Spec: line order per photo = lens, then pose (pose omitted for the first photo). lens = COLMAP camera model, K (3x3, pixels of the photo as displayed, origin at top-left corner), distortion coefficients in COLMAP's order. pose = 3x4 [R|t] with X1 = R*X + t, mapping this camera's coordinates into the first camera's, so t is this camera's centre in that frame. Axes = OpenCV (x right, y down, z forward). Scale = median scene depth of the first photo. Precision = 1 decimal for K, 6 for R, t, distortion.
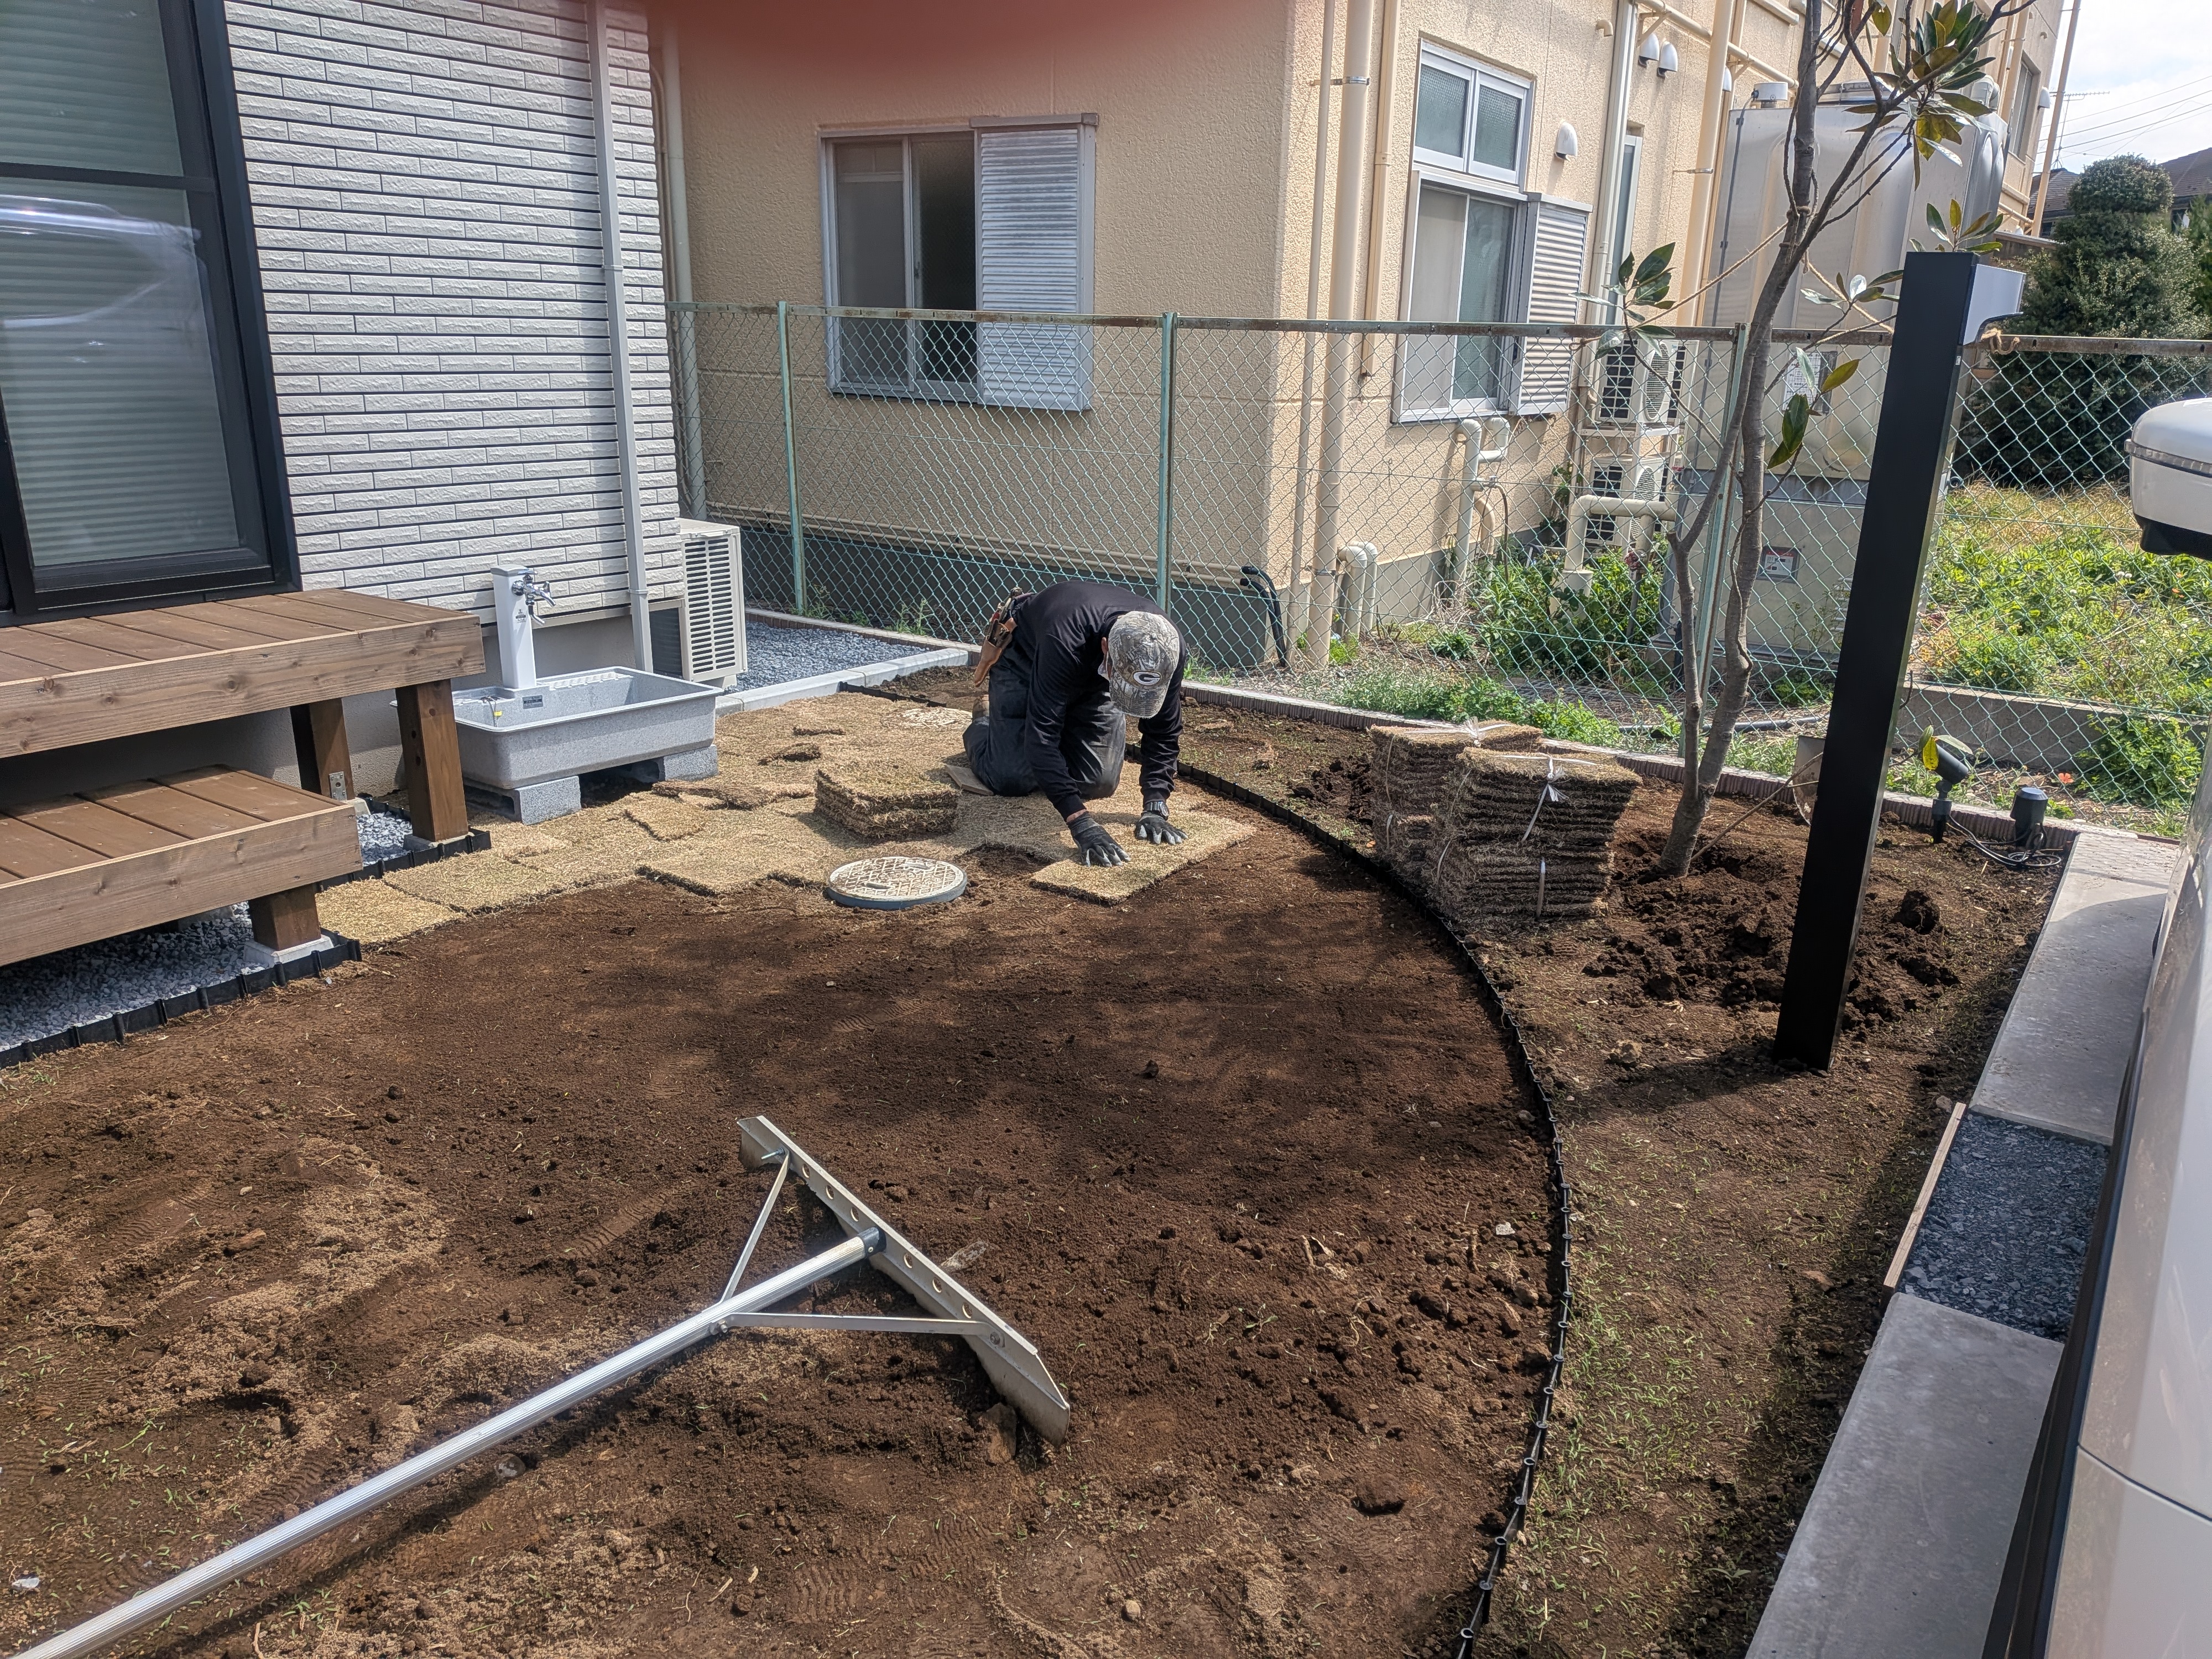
lens RADIAL K [[1584.9, 0, 1142.6], [0, 1584.9, 853.1], [0, 0, 1]] dist [0.130651, -0.224288]
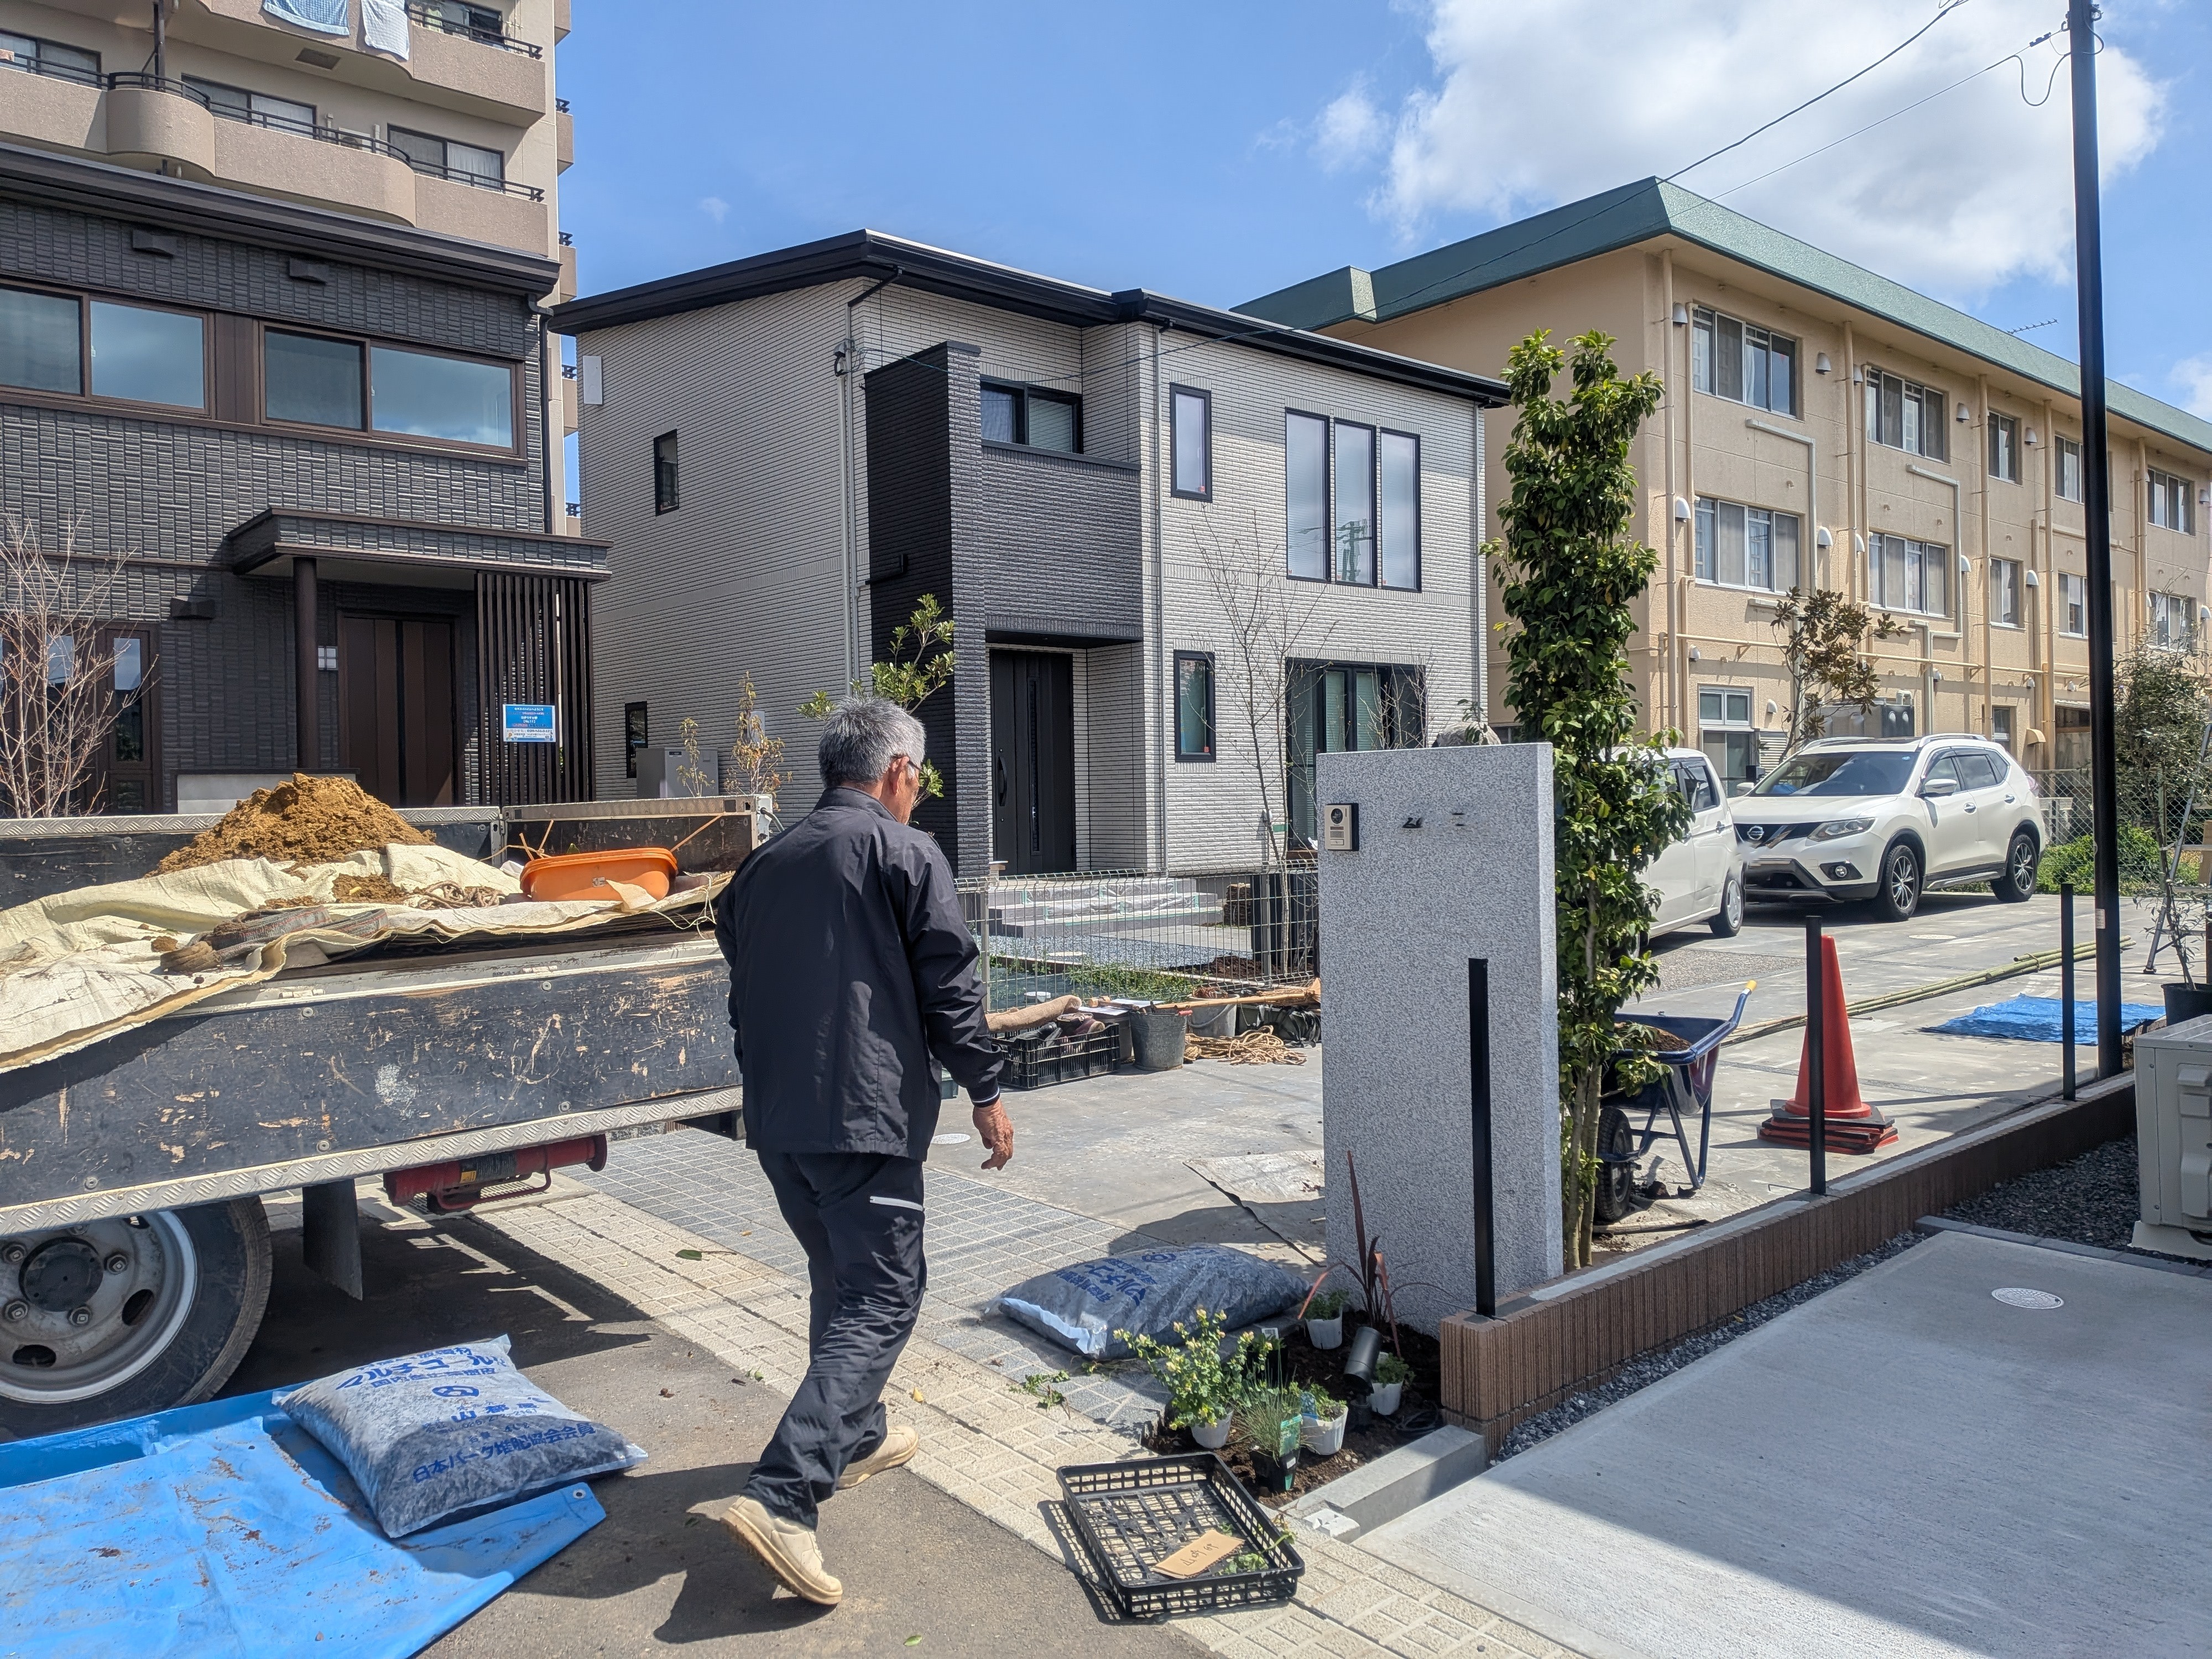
lens RADIAL K [[1555.3, 0, 1106.0], [0, 1555.3, 829.5], [0, 0, 1]] dist [0.059743, -0.081393]
pose [[0.962870, -0.041922, -0.266690, -0.200632], [-0.039381, 0.955491, -0.292381, 1.076147], [0.267077, 0.292027, 0.918363, -3.192894]]
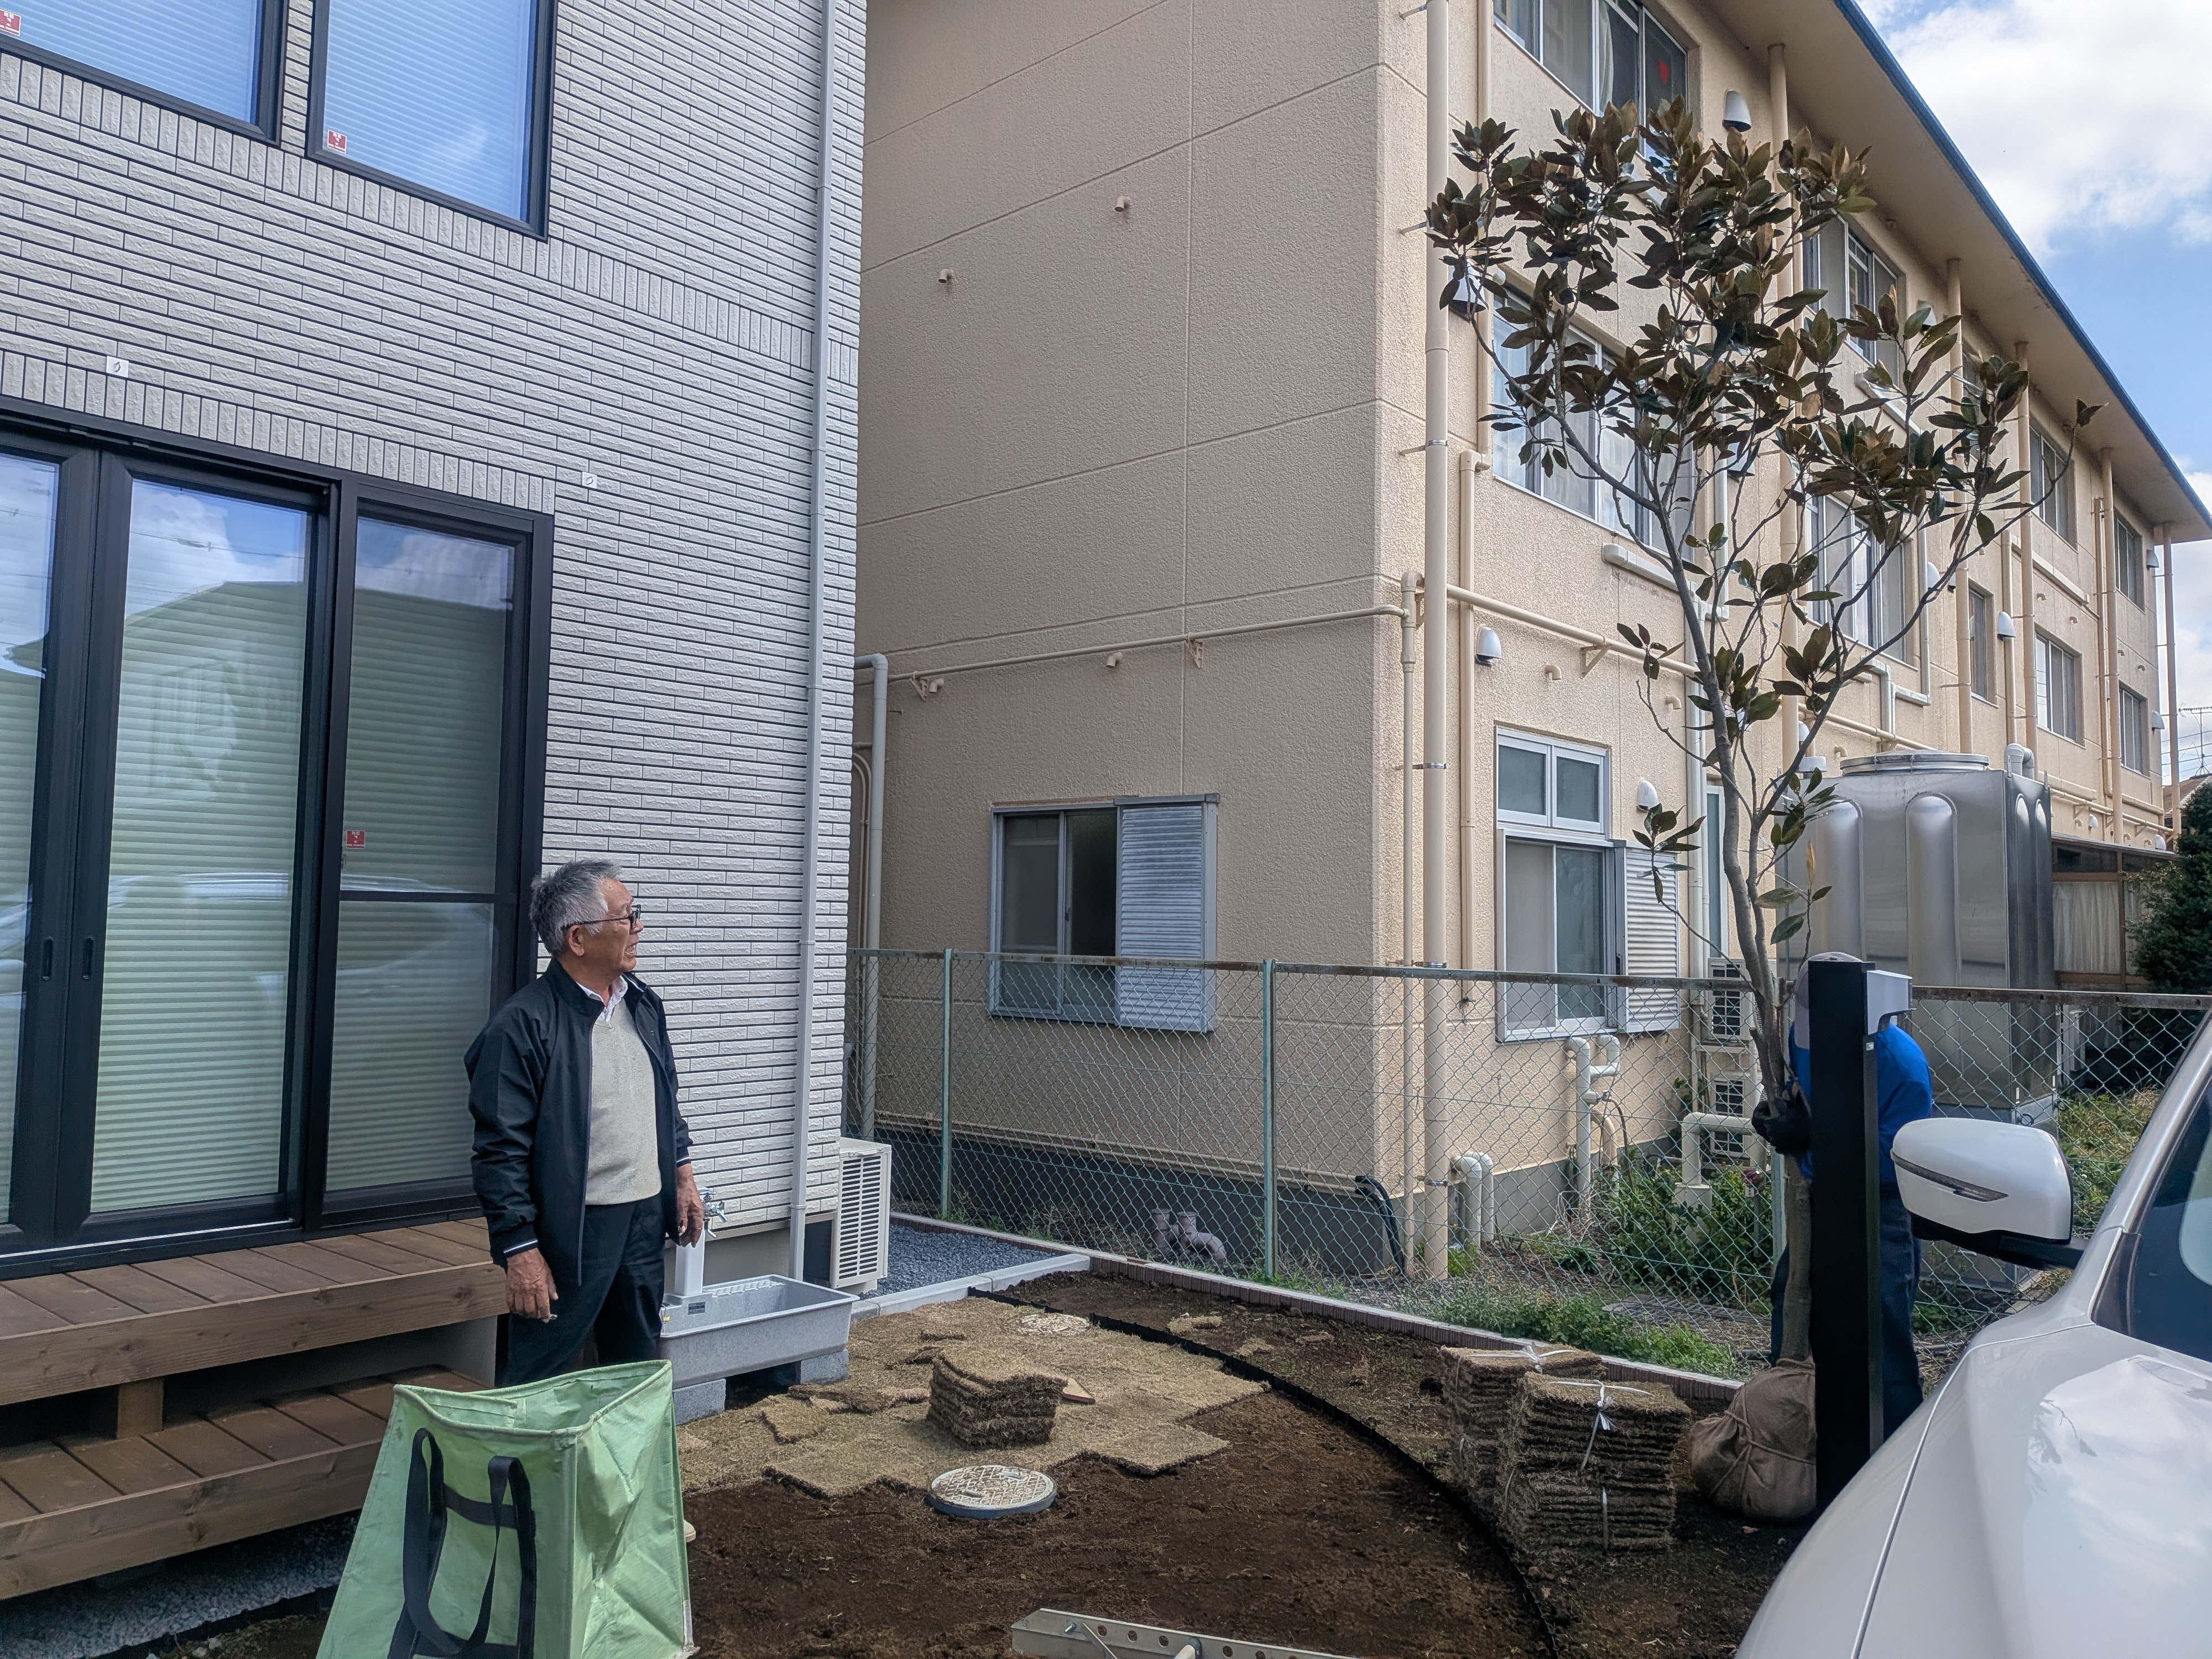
lens RADIAL K [[1575.3, 0, 1099.2], [0, 1575.3, 803.9], [0, 0, 1]] dist [0.107961, -0.182179]
pose [[0.991541, -0.020717, -0.128128, 0.057247], [-0.030061, 0.923682, -0.381979, -0.000423], [0.126263, 0.382600, 0.915246, -0.139093]]
